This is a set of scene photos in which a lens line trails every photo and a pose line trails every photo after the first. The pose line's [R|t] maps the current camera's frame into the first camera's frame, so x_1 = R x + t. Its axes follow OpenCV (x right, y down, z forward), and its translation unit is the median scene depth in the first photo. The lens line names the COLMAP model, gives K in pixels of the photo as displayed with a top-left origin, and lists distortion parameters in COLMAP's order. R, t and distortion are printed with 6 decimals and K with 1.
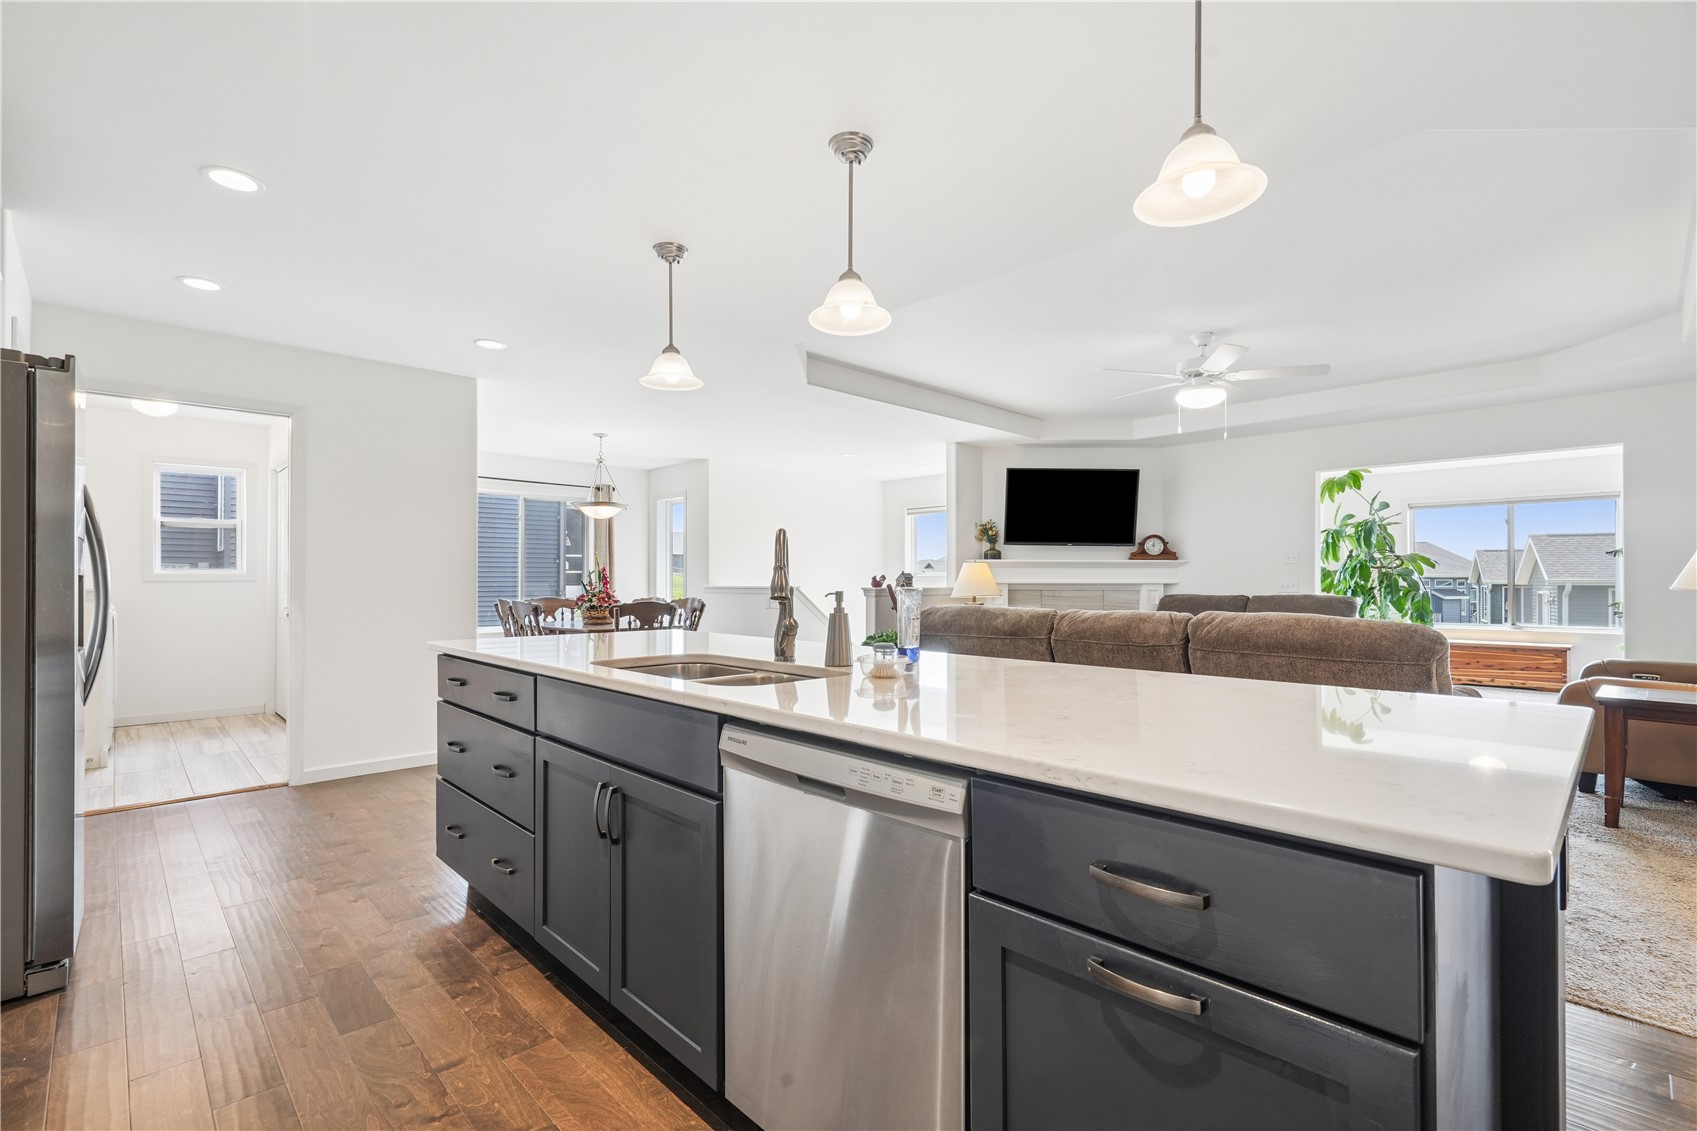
lens RADIAL K [[765.1, 0, 839.3], [0, 765.1, 570.8], [0, 0, 1]] dist [-0.008786, 0.000319]
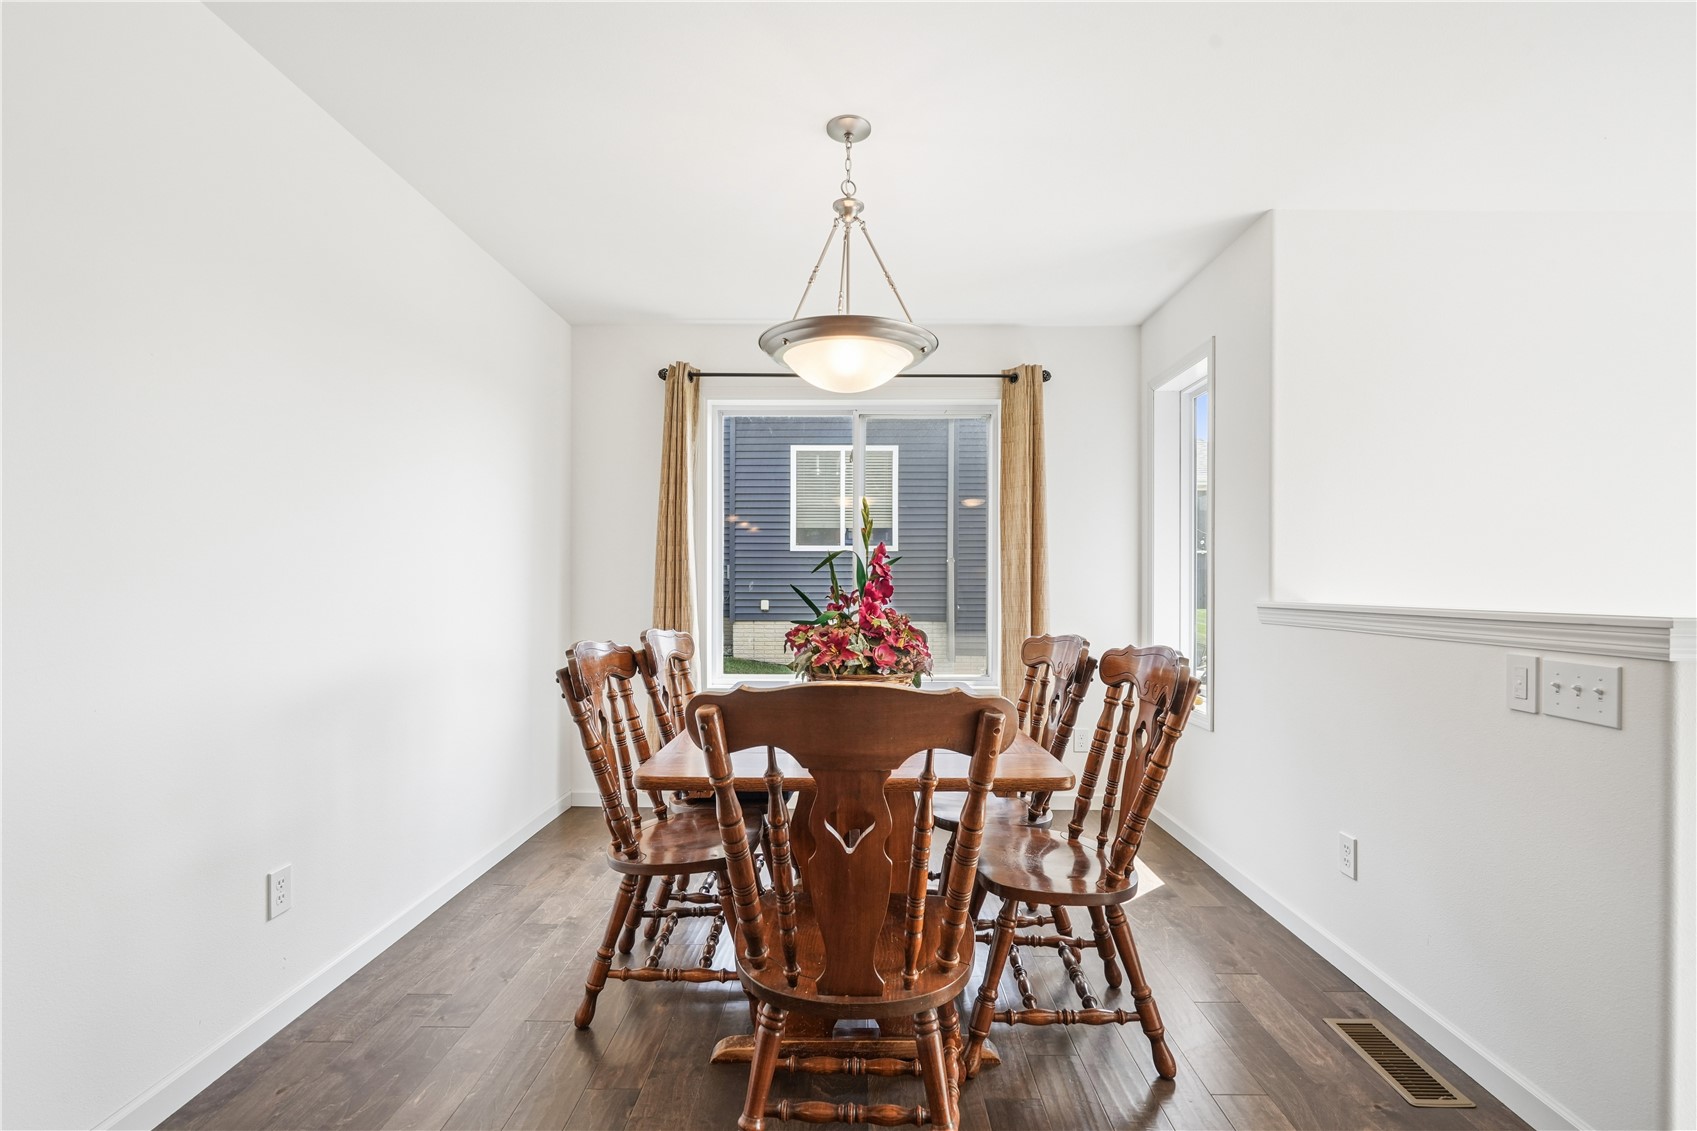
lens RADIAL K [[780.8, 0, 847.8], [0, 780.8, 577.4], [0, 0, 1]] dist [0.000852, 0.000030]
pose [[0.713247, -0.003844, -0.700902, -0.076587], [0.002153, 0.999992, -0.003294, 0.011769], [0.700909, 0.000840, 0.713250, 0.707299]]
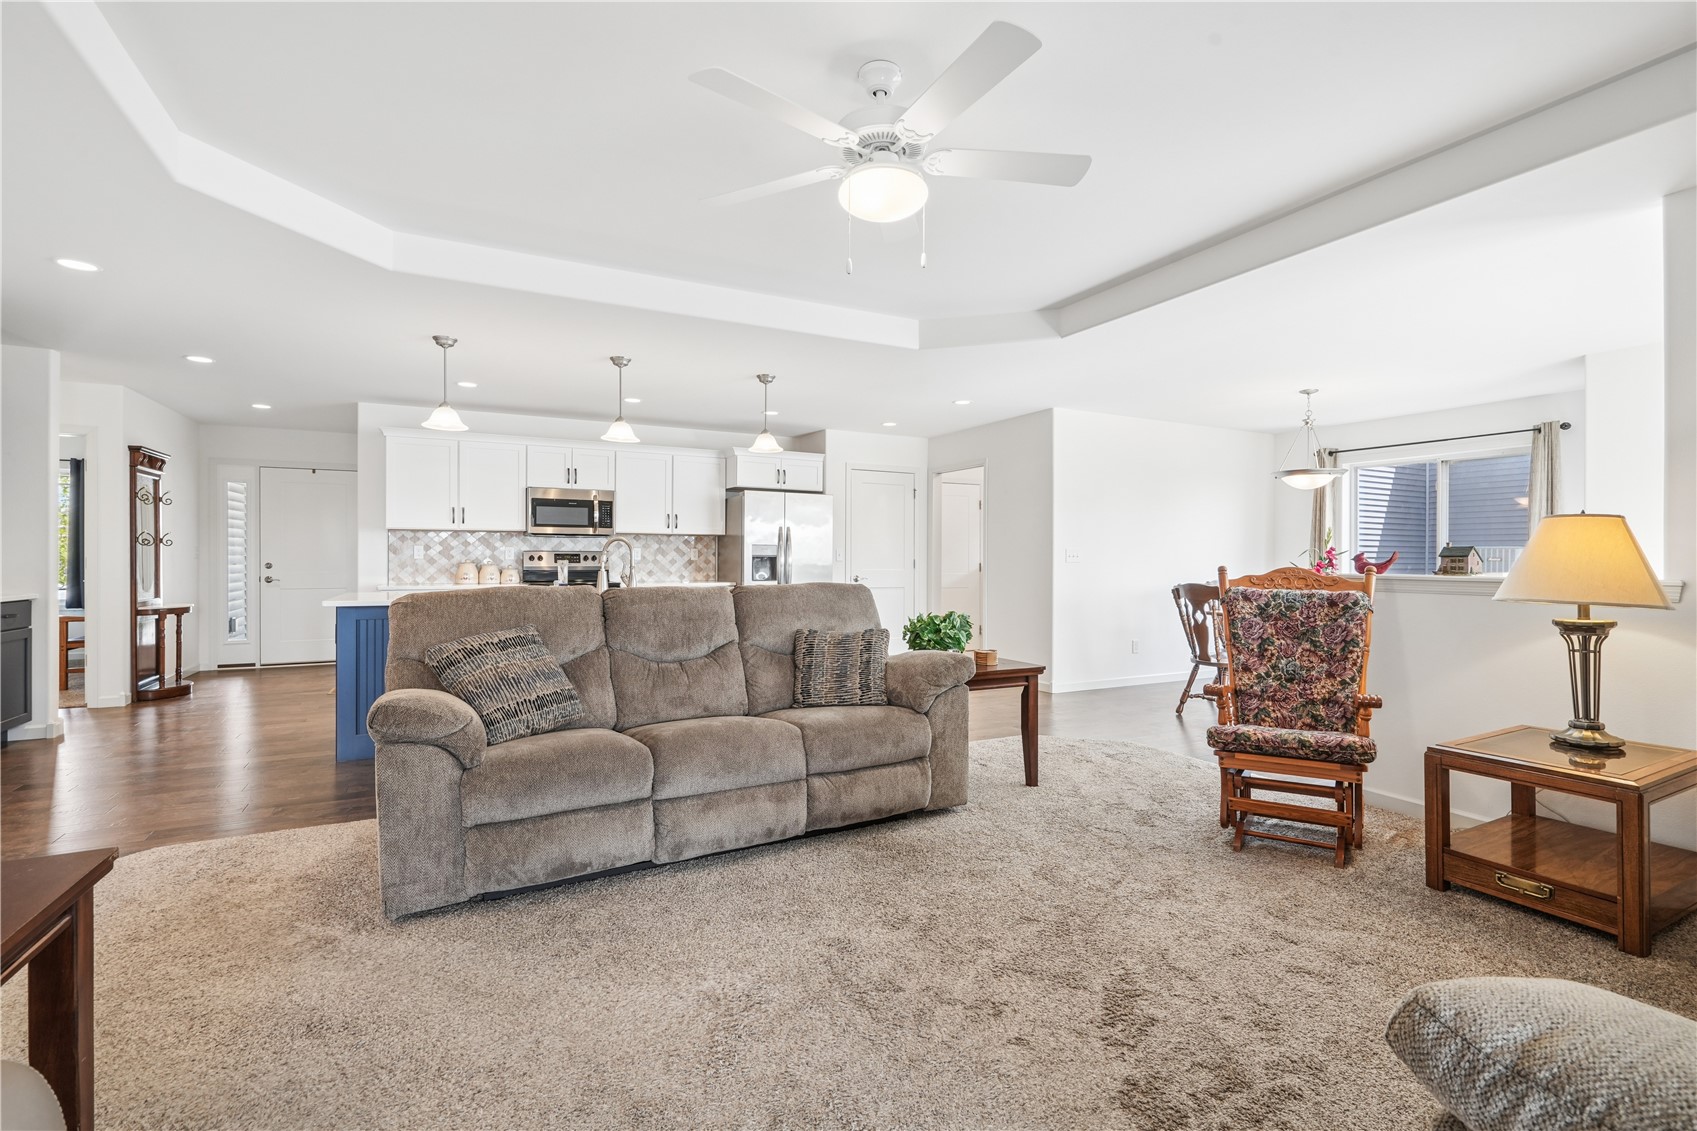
lens RADIAL K [[765.1, 0, 858.6], [0, 765.1, 559.9], [0, 0, 1]] dist [-0.008786, 0.000319]
pose [[-0.273139, 0.000327, -0.961975, 0.596703], [0.005863, 0.999982, -0.001325, 0.008882], [0.961957, -0.006002, -0.273136, 0.690072]]
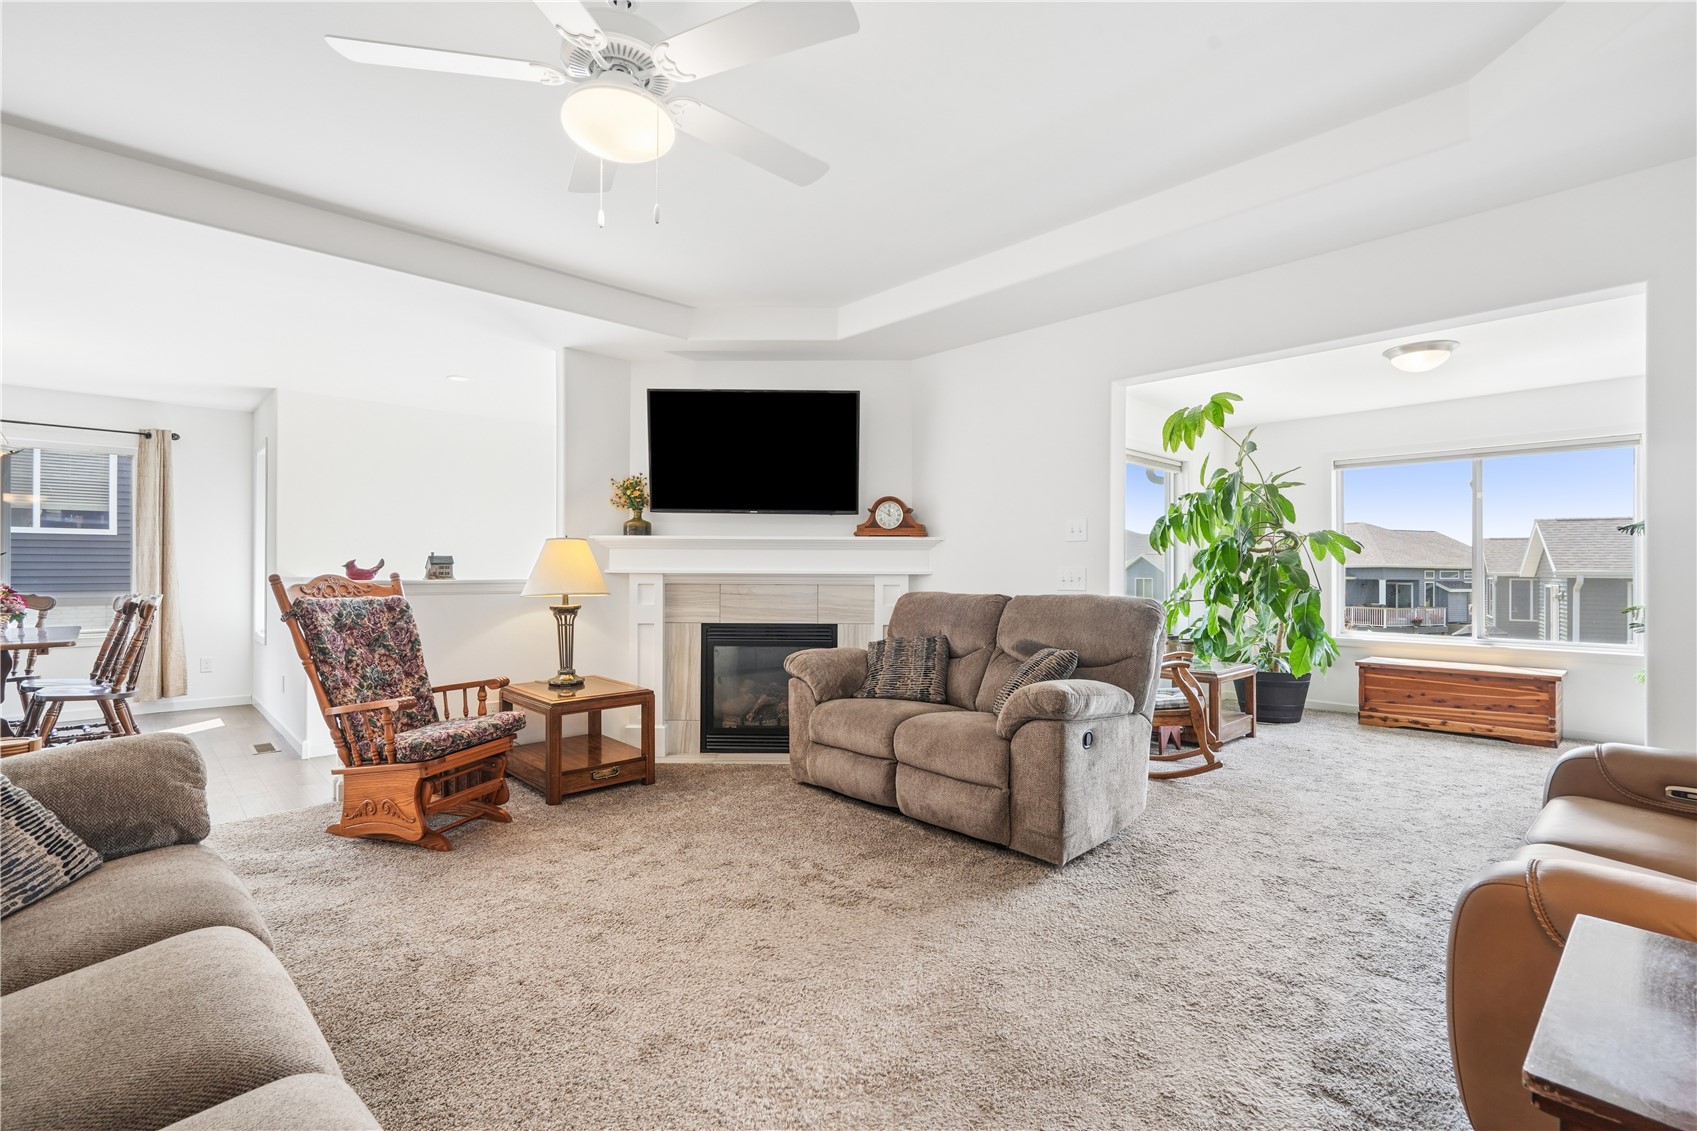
lens RADIAL K [[765.1, 0, 848.1], [0, 765.1, 563.8], [0, 0, 1]] dist [-0.008786, 0.000319]
pose [[0.999962, 0.003301, -0.008057, 0.378551], [-0.003264, 0.999984, 0.004572, 0.004911], [0.008072, -0.004545, 0.999957, 0.366613]]
